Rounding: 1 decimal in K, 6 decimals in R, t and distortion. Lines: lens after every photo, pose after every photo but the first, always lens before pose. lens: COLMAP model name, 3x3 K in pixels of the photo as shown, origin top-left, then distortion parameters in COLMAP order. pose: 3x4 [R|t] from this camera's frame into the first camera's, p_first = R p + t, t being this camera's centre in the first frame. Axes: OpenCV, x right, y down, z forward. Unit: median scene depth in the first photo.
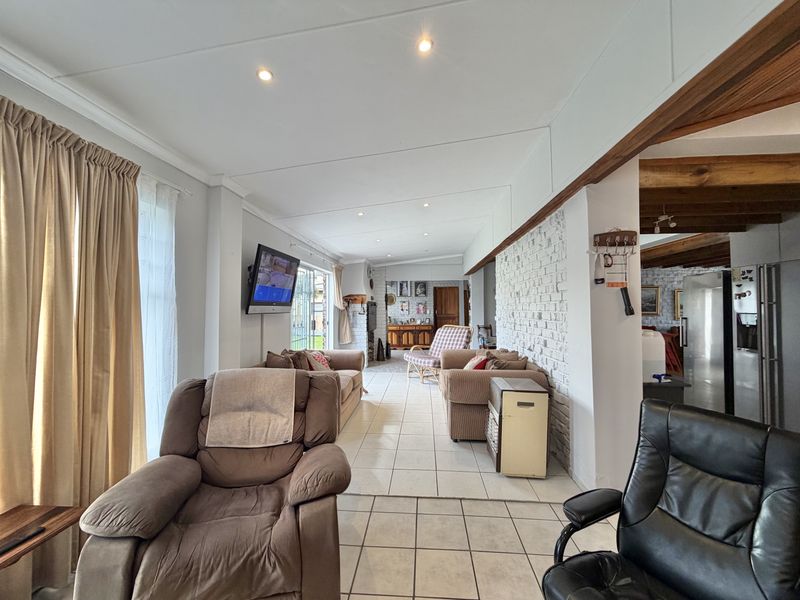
lens RADIAL K [[317.7, 0, 400.0], [0, 317.7, 300.0], [0, 0, 1]] dist [-0.001411, 0.000034]
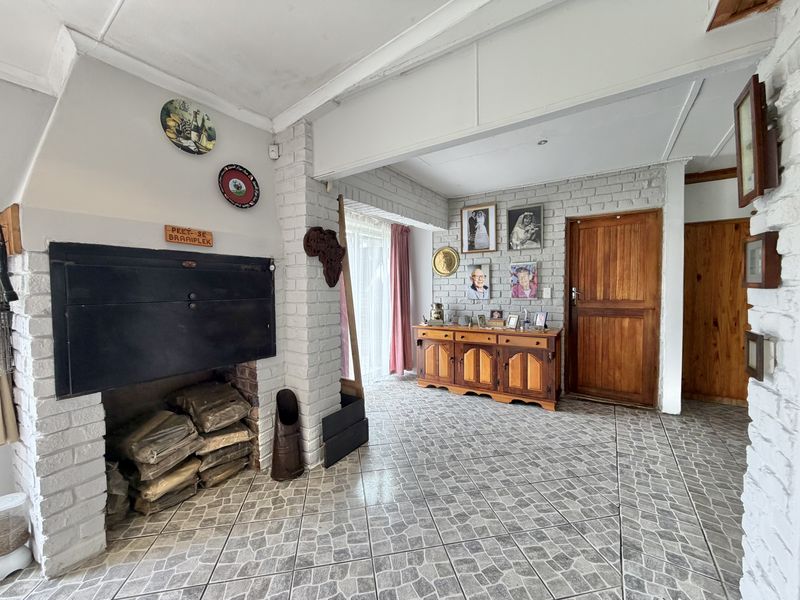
lens RADIAL K [[317.7, 0, 400.0], [0, 317.7, 300.0], [0, 0, 1]] dist [-0.001411, 0.000034]
pose [[0.875522, 0.020924, -0.482725, 0.153155], [0.013729, 0.997581, 0.068140, 0.025663], [0.482984, -0.066285, 0.873117, 0.820329]]
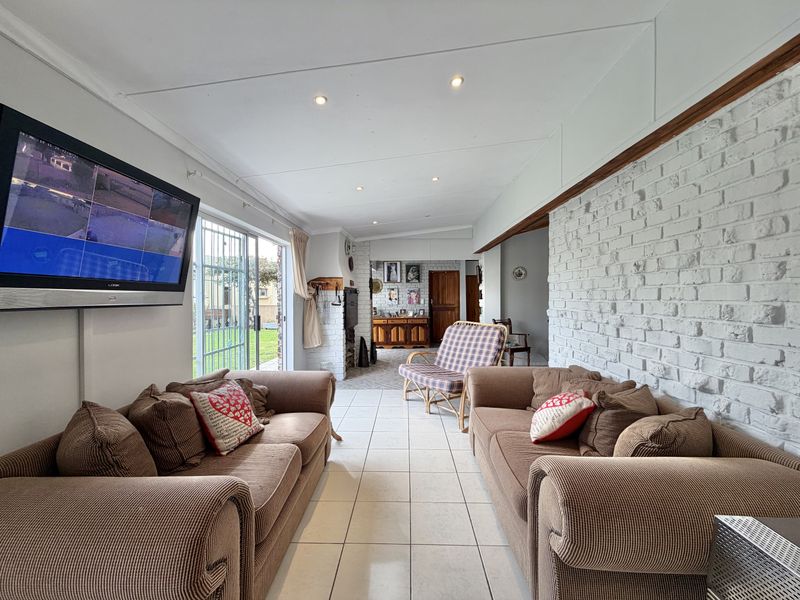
lens RADIAL K [[317.7, 0, 400.0], [0, 317.7, 300.0], [0, 0, 1]] dist [-0.001411, 0.000034]
pose [[0.998652, -0.000685, 0.051897, -0.013861], [-0.001101, 0.999408, 0.034381, 0.007538], [-0.051890, -0.034392, 0.998060, 0.250163]]
